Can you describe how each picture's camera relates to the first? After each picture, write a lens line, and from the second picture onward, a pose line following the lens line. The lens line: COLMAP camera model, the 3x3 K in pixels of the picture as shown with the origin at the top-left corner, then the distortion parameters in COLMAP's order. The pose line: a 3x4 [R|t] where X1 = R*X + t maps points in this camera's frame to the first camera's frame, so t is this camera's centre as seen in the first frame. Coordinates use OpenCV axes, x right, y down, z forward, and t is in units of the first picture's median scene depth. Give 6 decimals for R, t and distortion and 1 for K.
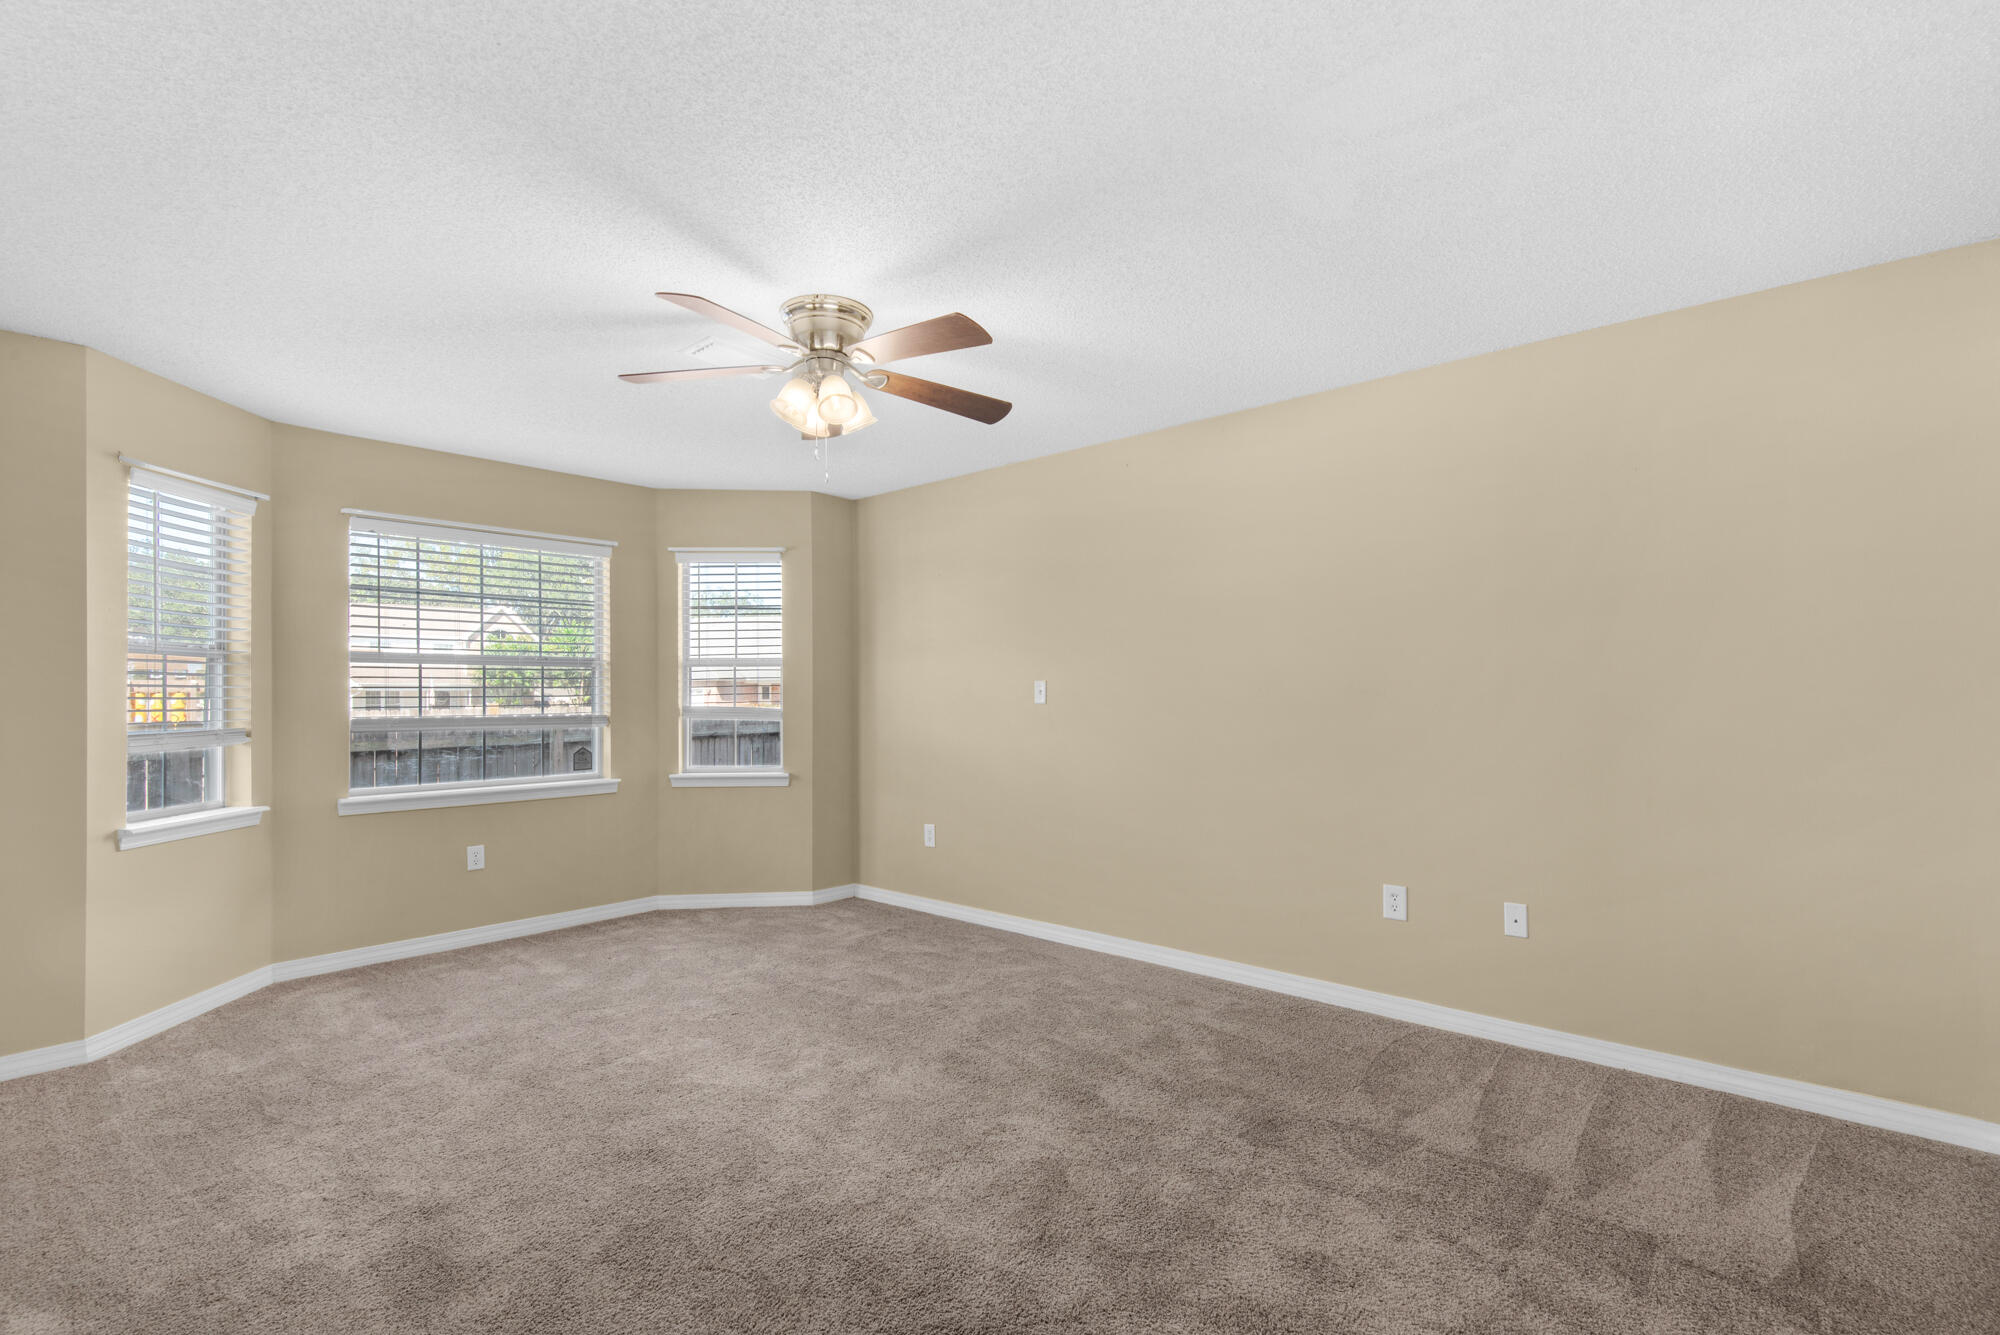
lens RADIAL K [[920.3, 0, 1007.9], [0, 920.3, 696.0], [0, 0, 1]] dist [0.017026, -0.011380]
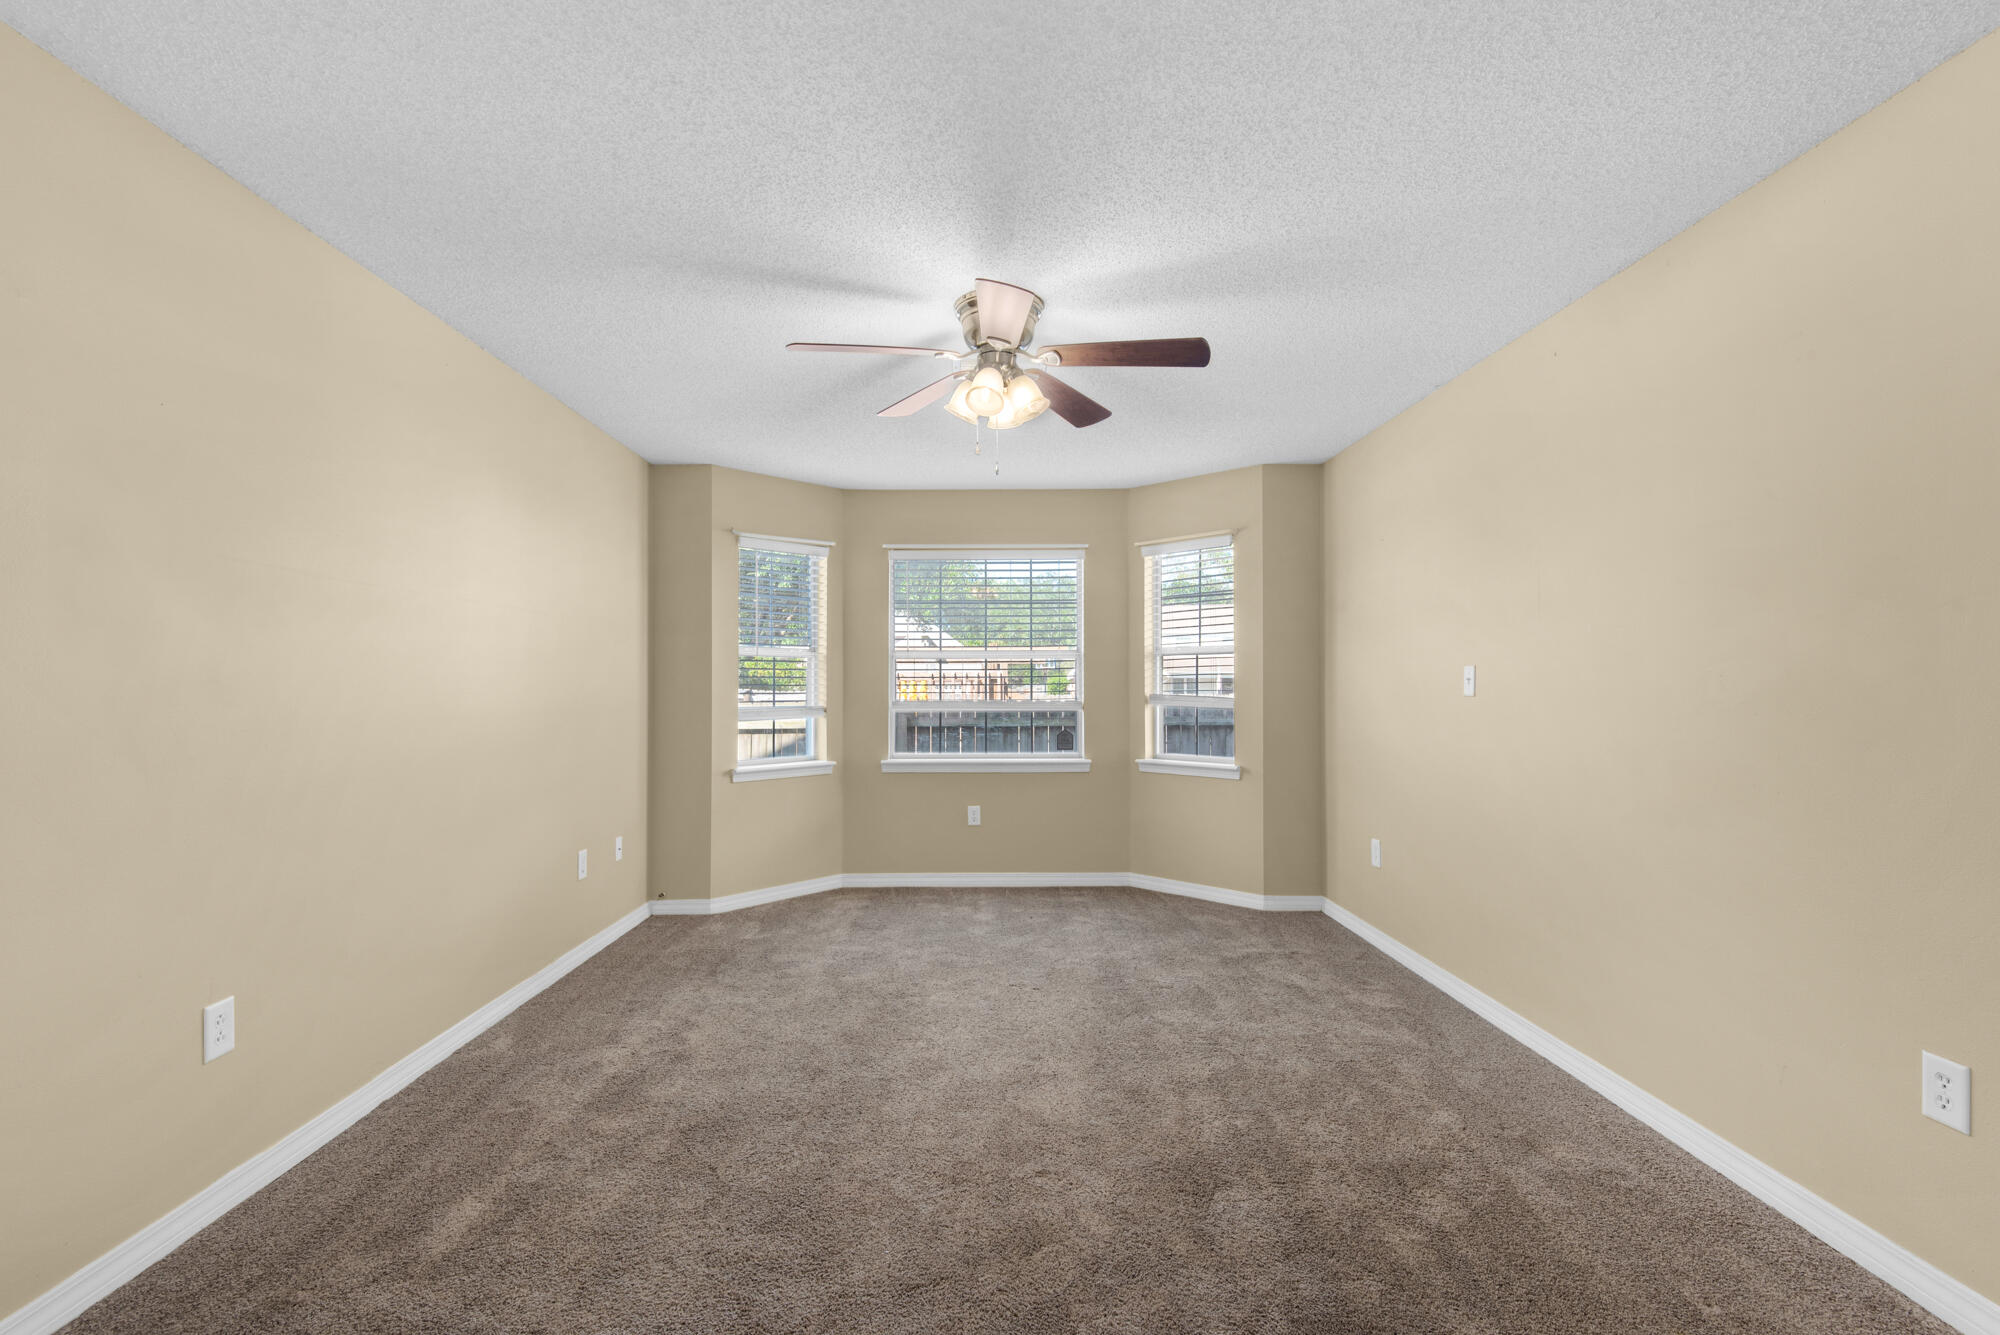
lens RADIAL K [[920.3, 0, 989.1], [0, 920.3, 677.1], [0, 0, 1]] dist [0.017026, -0.011380]
pose [[0.666865, -0.002578, -0.745174, 0.362002], [-0.002036, 0.999984, -0.005281, -0.003012], [0.745176, 0.005039, 0.666849, 0.211889]]
